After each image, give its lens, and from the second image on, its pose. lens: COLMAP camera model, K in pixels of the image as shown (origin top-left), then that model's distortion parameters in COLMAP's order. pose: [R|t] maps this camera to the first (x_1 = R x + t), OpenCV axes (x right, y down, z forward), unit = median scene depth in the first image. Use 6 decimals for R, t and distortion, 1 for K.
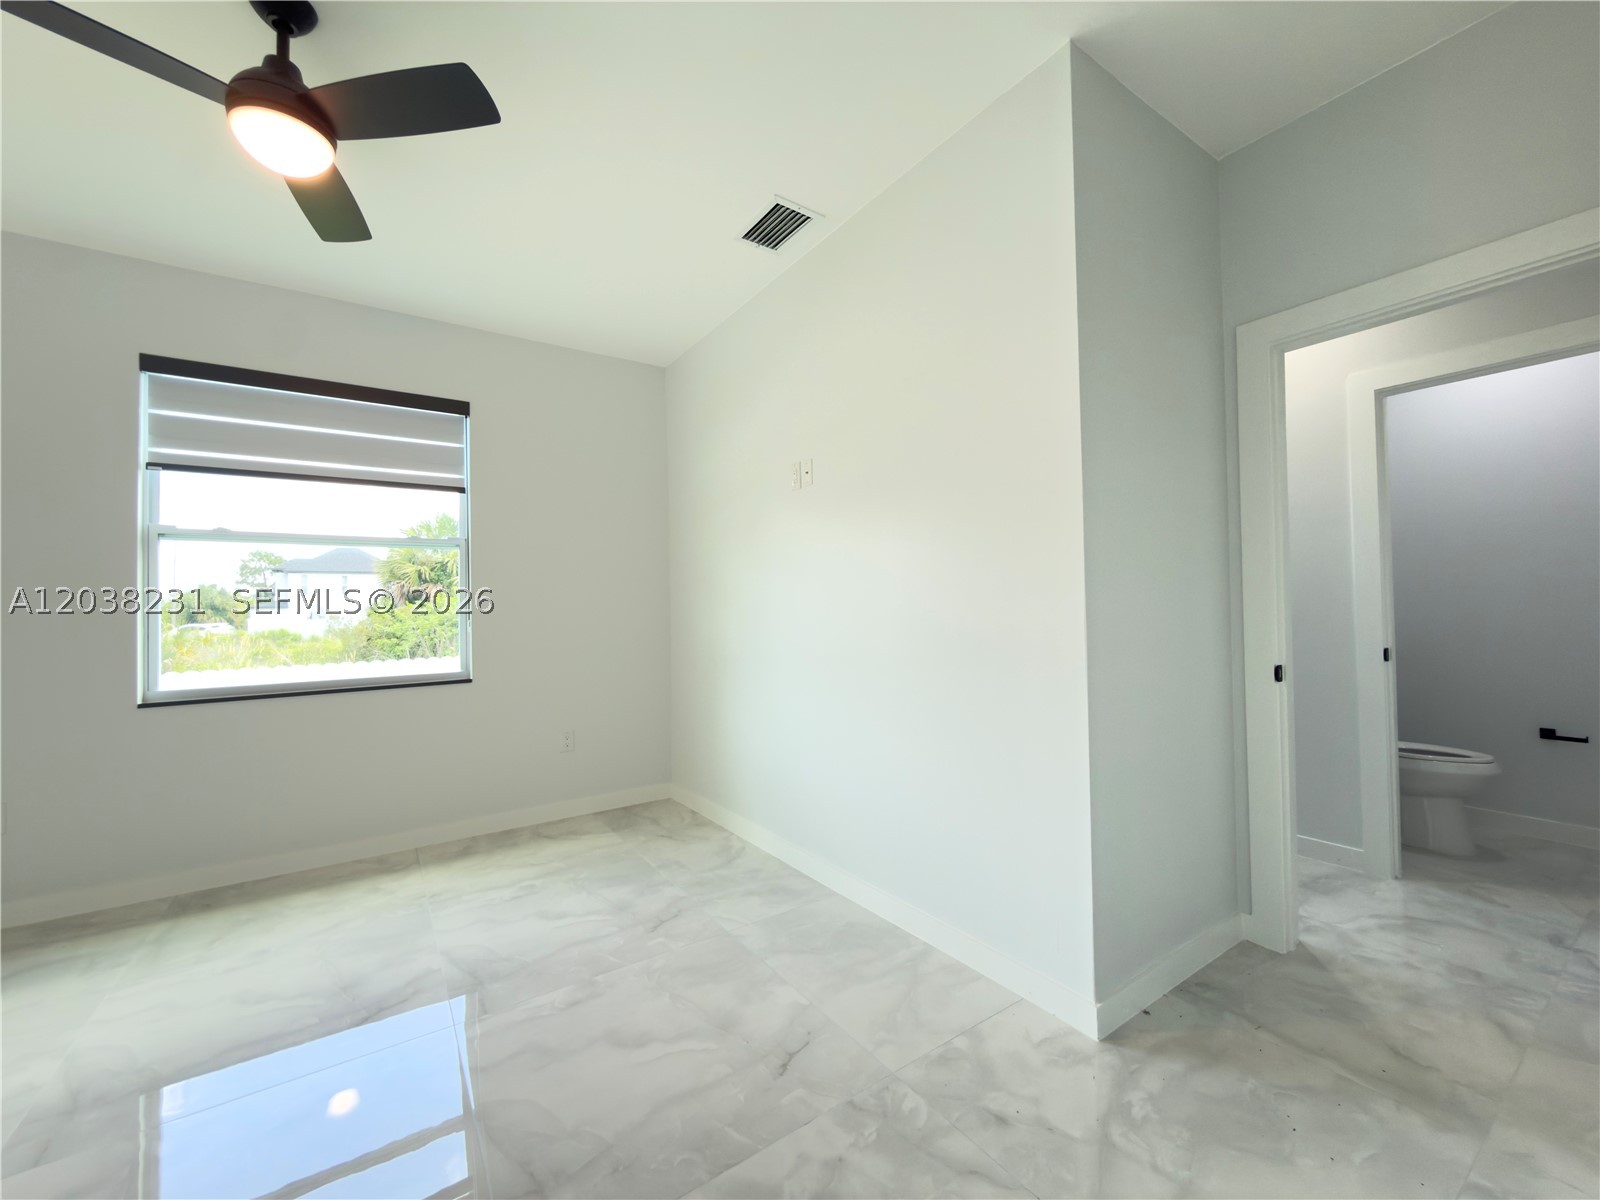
lens RADIAL K [[639.5, 0, 804.9], [0, 639.5, 597.1], [0, 0, 1]] dist [-0.001696, -0.000522]
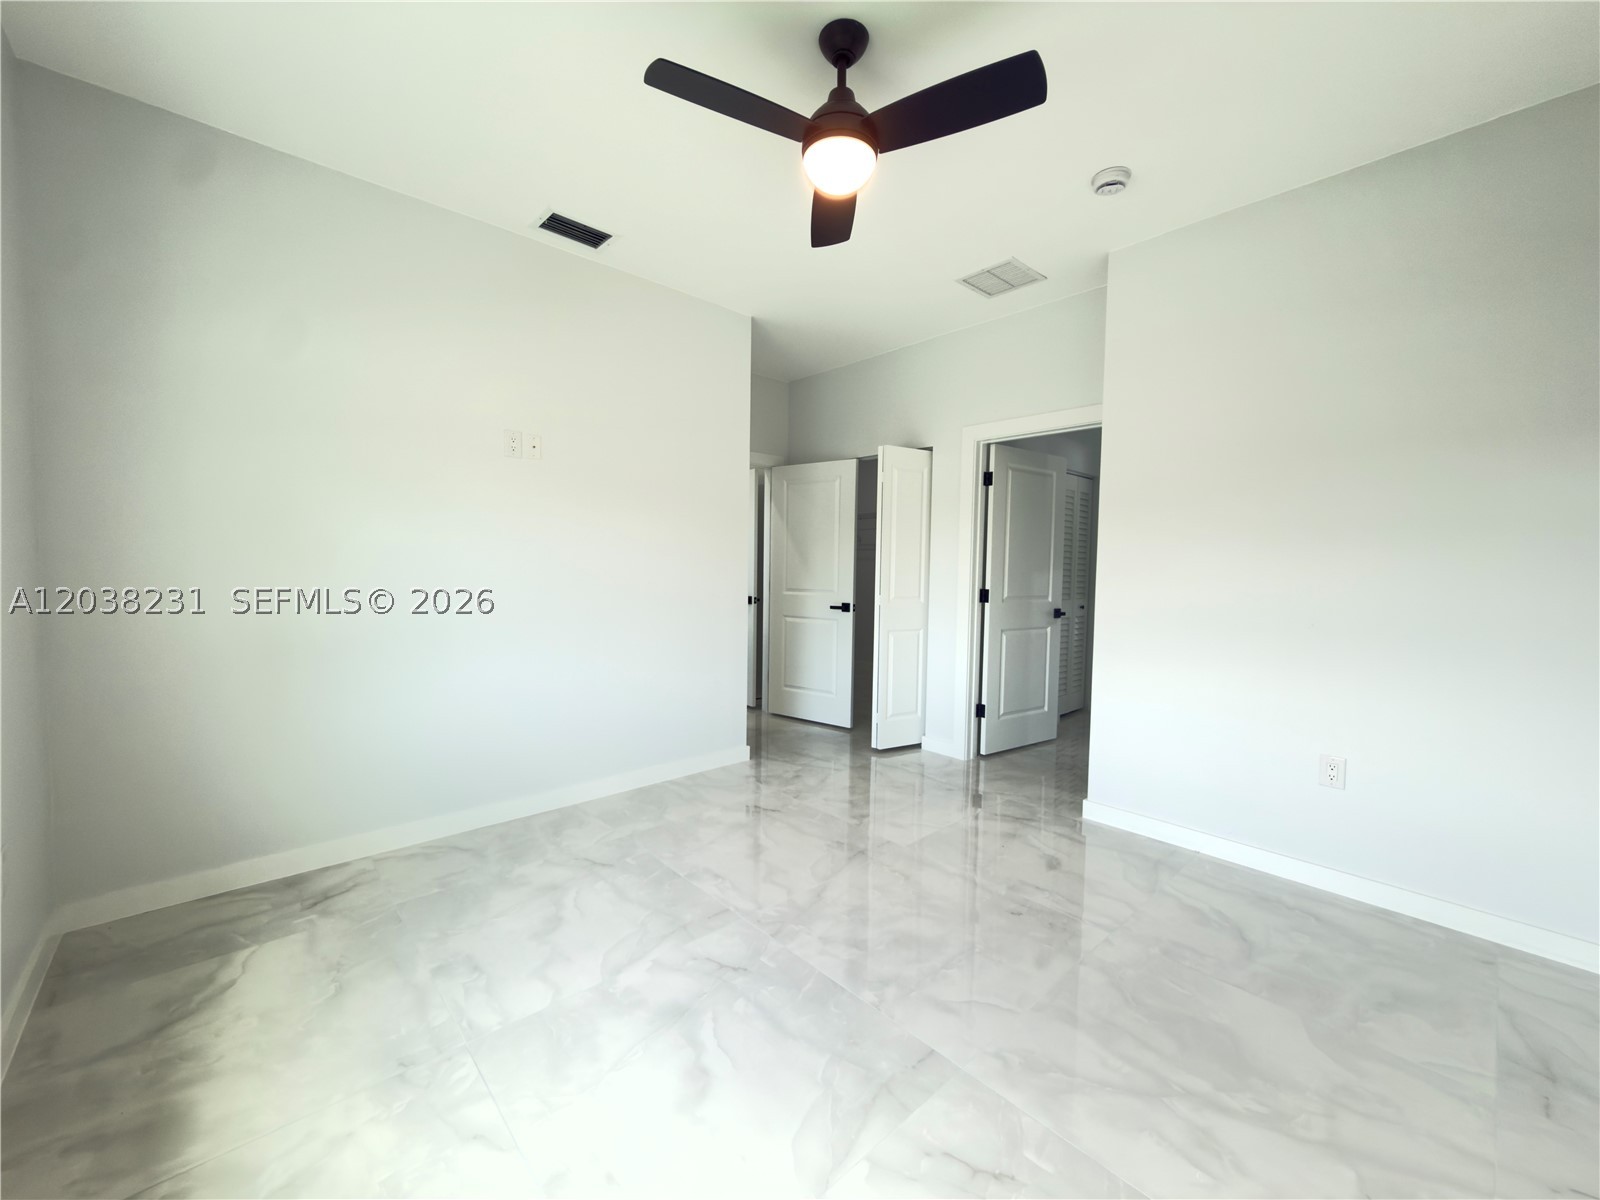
lens RADIAL K [[639.5, 0, 804.9], [0, 639.5, 597.1], [0, 0, 1]] dist [-0.001696, -0.000522]
pose [[-0.148835, -0.029957, 0.988408, -1.116452], [-0.031230, 0.999185, 0.025581, 0.015794], [-0.988369, -0.027061, -0.149649, 0.689941]]
